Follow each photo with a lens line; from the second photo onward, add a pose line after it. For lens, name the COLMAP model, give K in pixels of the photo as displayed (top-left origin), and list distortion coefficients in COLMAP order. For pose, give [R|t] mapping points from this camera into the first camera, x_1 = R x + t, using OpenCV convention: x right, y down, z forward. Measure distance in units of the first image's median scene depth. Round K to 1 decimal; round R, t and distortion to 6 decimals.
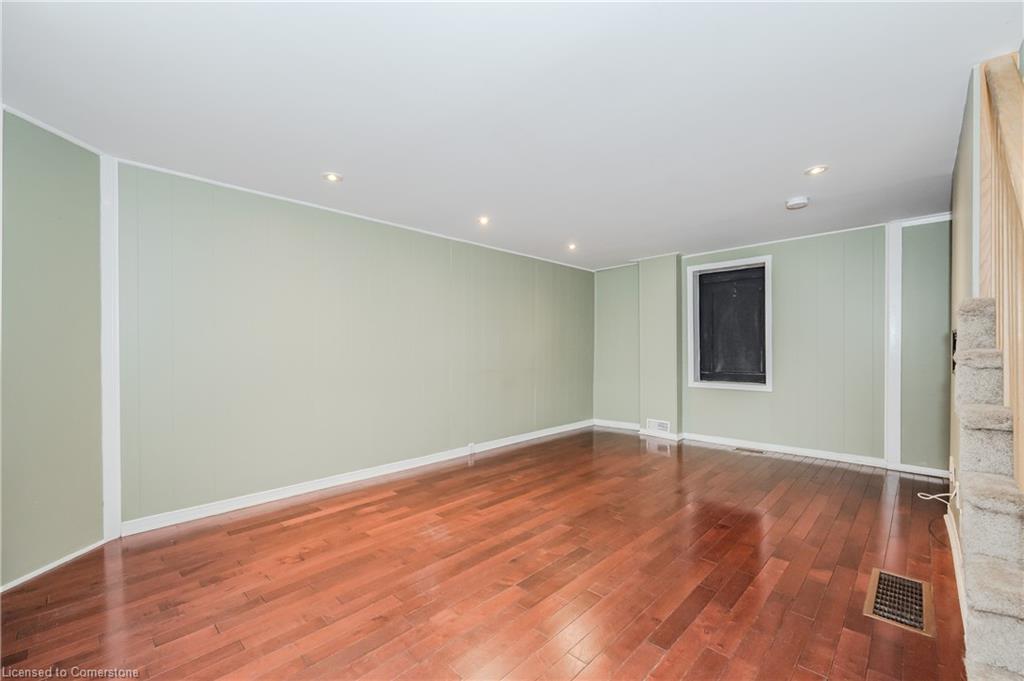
lens RADIAL K [[416.5, 0, 512.7], [0, 416.5, 351.4], [0, 0, 1]] dist [0.000279, 0.000022]
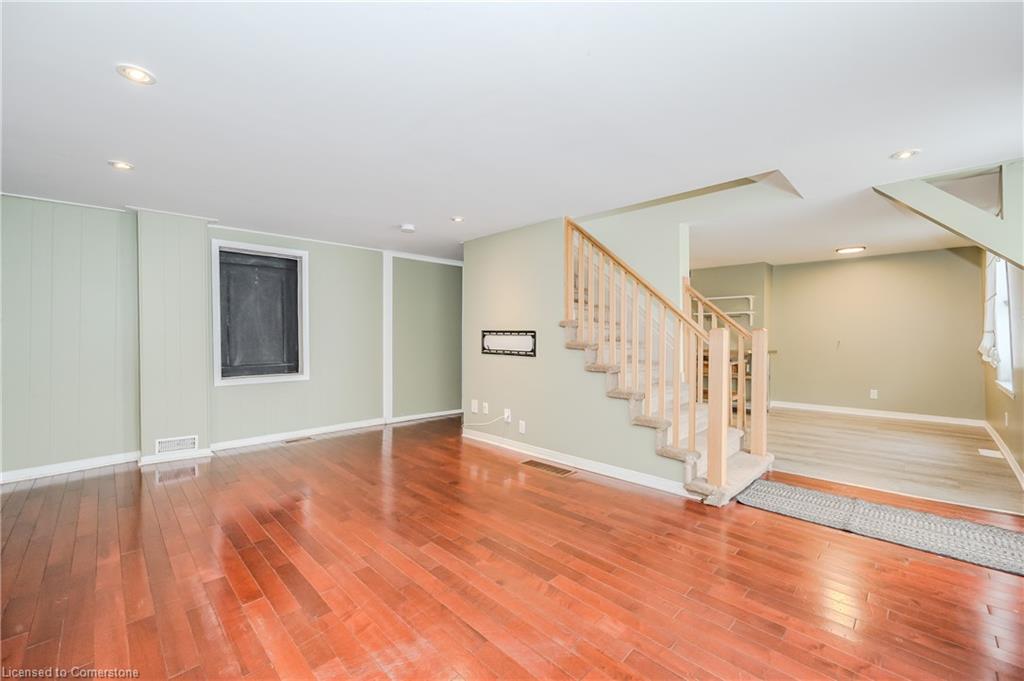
lens RADIAL K [[415.9, 0, 512.0], [0, 415.9, 340.5], [0, 0, 1]] dist [-0.026367, -0.000078]
pose [[0.014626, -0.010885, 0.999834, -0.415973], [0.003994, 0.999933, 0.010827, -0.012951], [-0.999885, 0.003835, 0.014668, 0.453927]]
